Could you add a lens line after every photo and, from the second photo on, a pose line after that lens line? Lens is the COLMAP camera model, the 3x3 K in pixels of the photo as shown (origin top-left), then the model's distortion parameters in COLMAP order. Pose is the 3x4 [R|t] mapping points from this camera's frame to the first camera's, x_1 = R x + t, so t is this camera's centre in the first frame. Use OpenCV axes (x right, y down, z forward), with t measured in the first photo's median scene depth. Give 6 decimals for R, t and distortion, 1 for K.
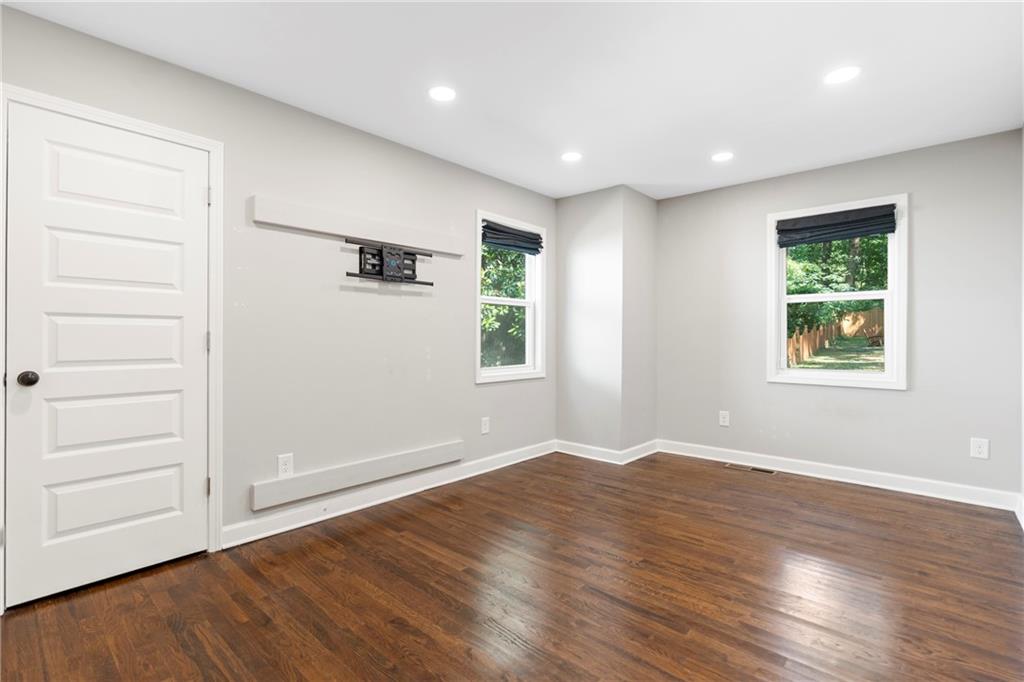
lens RADIAL K [[473.6, 0, 520.4], [0, 473.6, 343.8], [0, 0, 1]] dist [-0.010016, 0.002329]
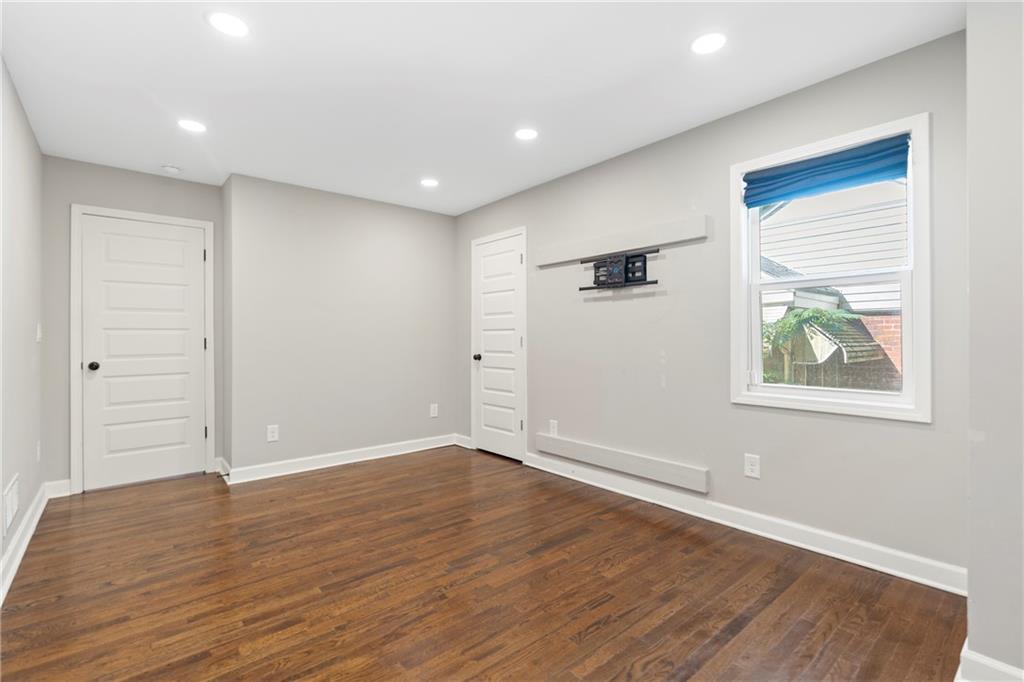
lens RADIAL K [[473.6, 0, 515.6], [0, 473.6, 345.3], [0, 0, 1]] dist [-0.010016, 0.002329]
pose [[-0.138190, 0.016351, -0.990271, 0.855220], [-0.006759, 0.999825, 0.017452, -0.020030], [0.990383, 0.009105, -0.138055, 0.964955]]
